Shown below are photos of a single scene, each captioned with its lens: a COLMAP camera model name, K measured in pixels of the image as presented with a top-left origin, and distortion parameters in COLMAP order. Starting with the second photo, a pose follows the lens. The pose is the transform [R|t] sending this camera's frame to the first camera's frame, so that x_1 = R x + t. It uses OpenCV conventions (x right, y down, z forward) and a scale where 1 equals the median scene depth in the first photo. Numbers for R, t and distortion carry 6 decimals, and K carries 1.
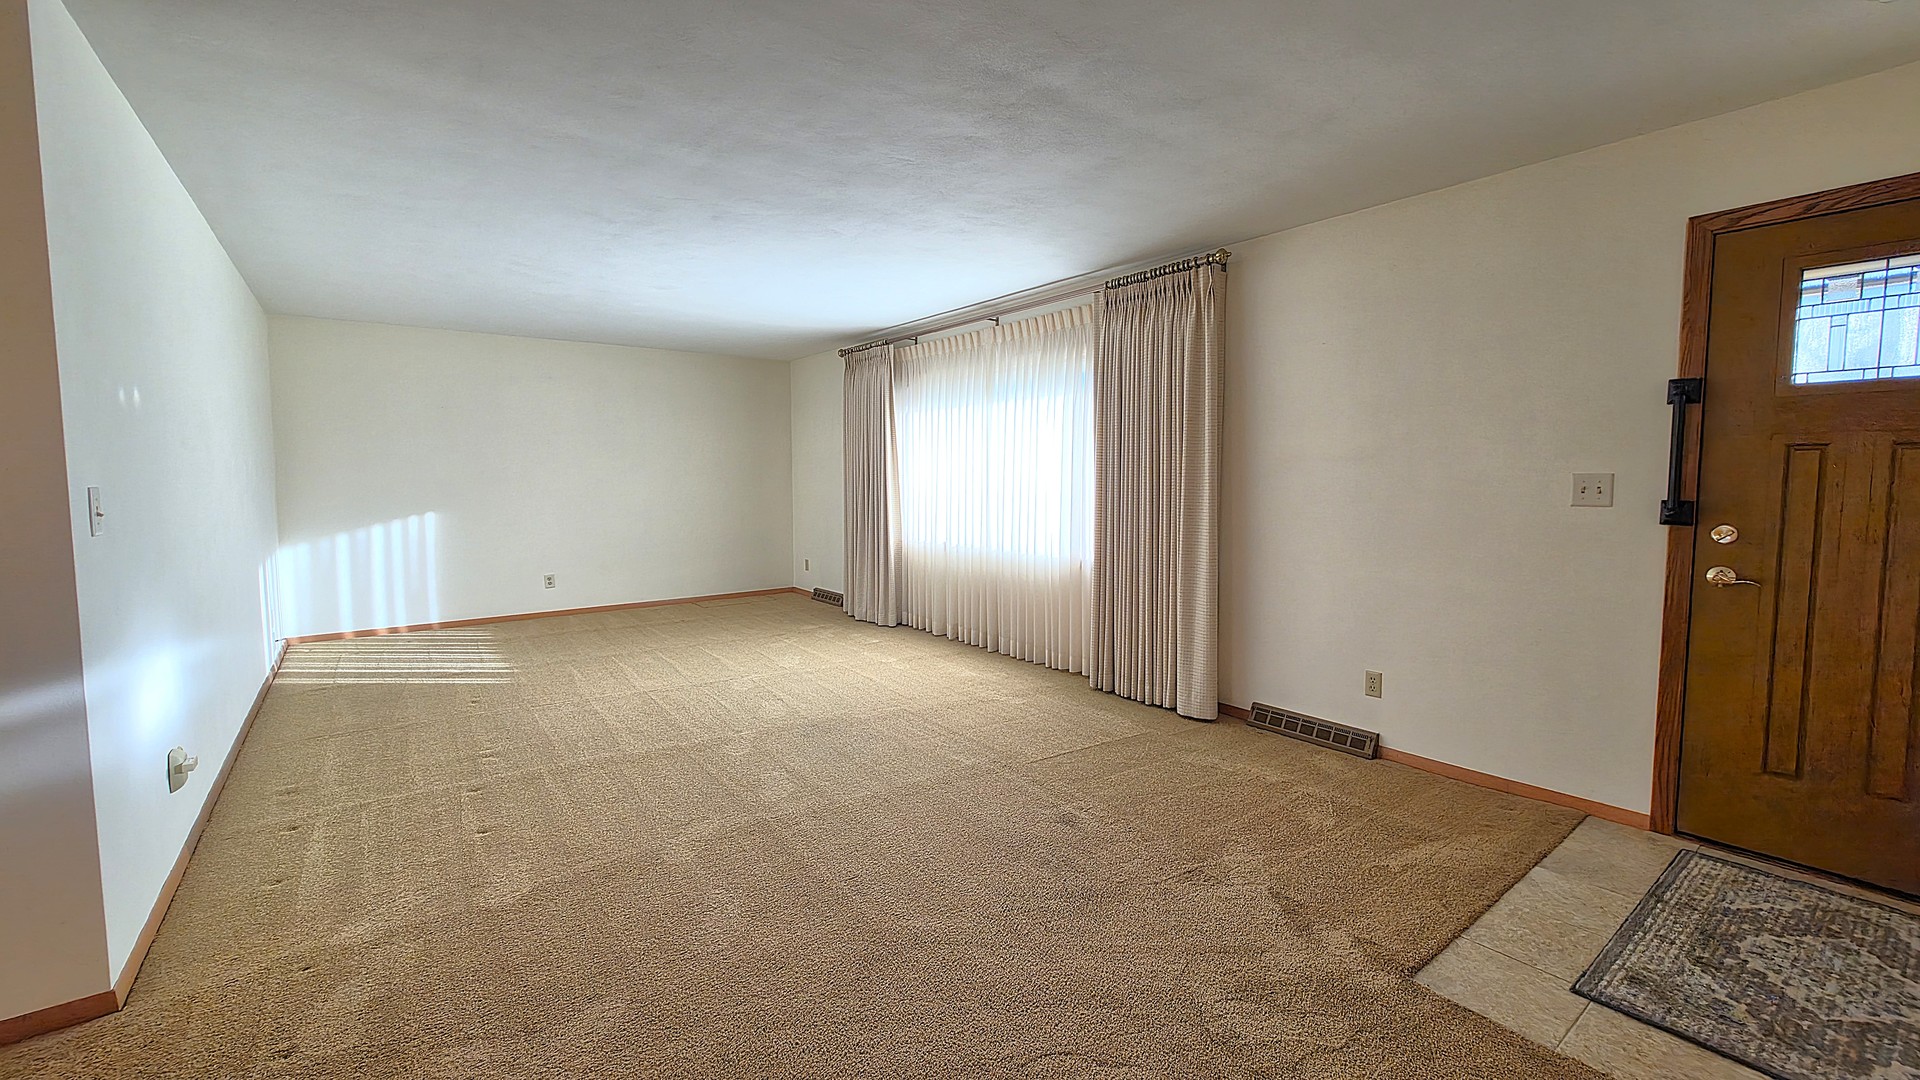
lens RADIAL K [[777.4, 0, 969.8], [0, 777.4, 530.3], [0, 0, 1]] dist [-0.000713, -0.000148]
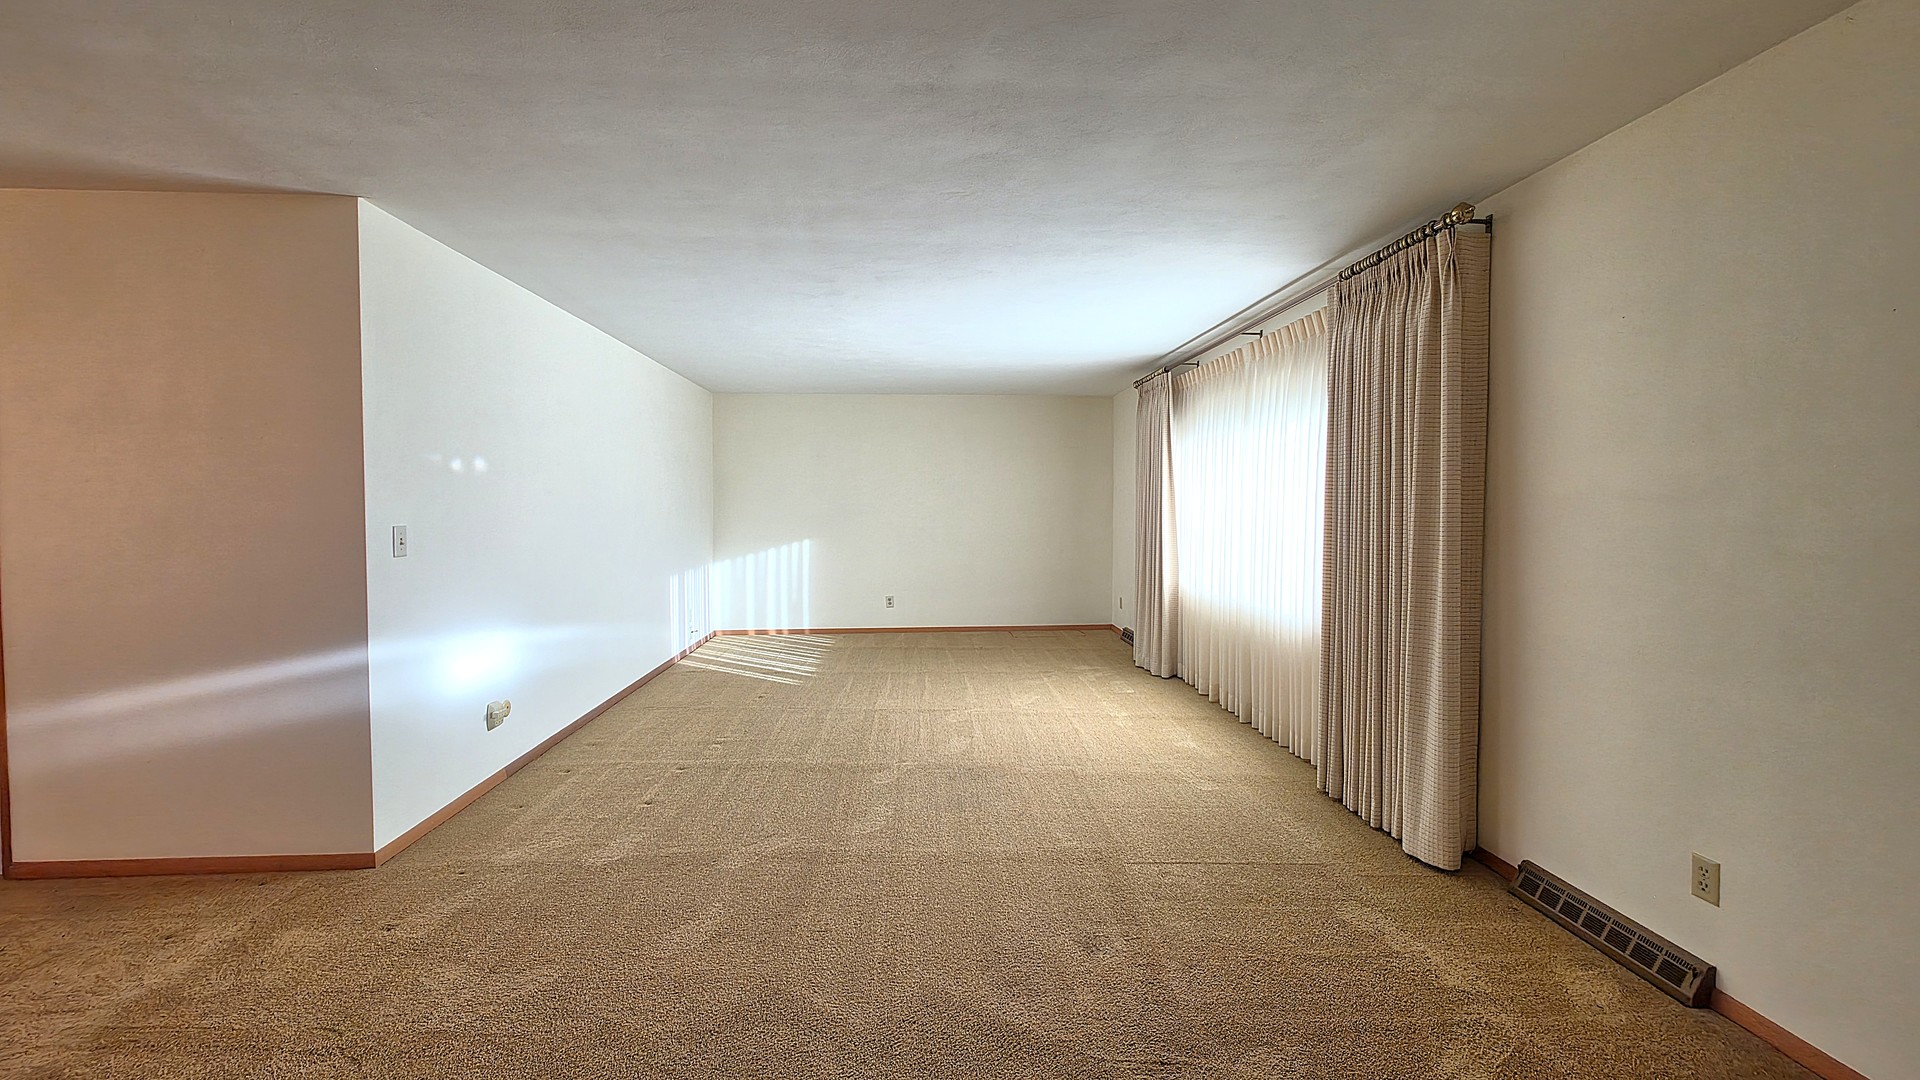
lens RADIAL K [[777.4, 0, 959.8], [0, 777.4, 528.0], [0, 0, 1]] dist [-0.000713, -0.000148]
pose [[0.828149, 0.017322, -0.560240, 0.313128], [-0.040483, 0.998760, -0.028962, -0.023412], [0.559044, 0.046666, 0.827824, 0.152398]]
